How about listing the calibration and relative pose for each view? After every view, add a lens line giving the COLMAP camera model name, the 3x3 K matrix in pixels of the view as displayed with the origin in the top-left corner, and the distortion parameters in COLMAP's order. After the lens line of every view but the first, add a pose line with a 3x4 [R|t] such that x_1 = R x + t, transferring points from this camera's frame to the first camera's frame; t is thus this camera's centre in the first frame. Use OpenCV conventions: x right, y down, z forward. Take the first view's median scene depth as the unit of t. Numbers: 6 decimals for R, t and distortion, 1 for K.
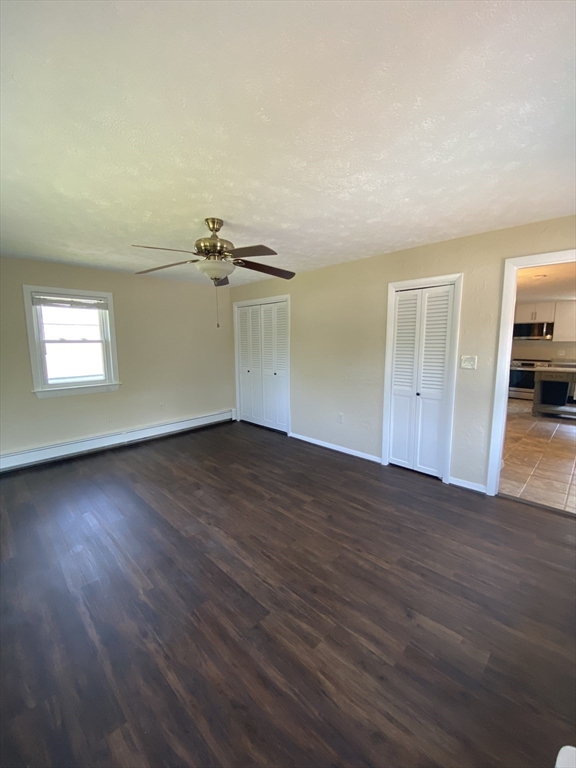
lens RADIAL K [[311.4, 0, 288.0], [0, 311.4, 384.0], [0, 0, 1]] dist [0.002175, -0.000063]
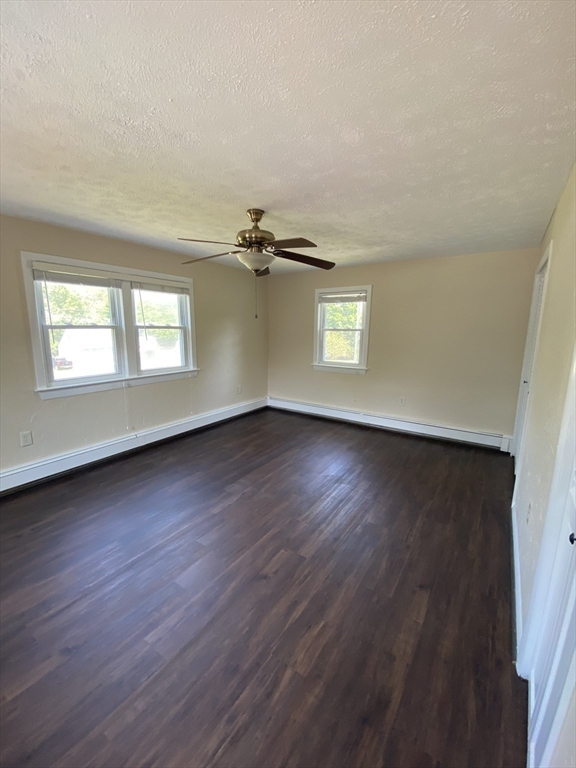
lens RADIAL K [[311.4, 0, 288.0], [0, 311.4, 384.0], [0, 0, 1]] dist [0.002175, -0.000063]
pose [[0.175701, 0.194745, -0.964989, 0.576914], [-0.140702, 0.975142, 0.171176, -0.120202], [0.974337, 0.105700, 0.198734, 0.635125]]
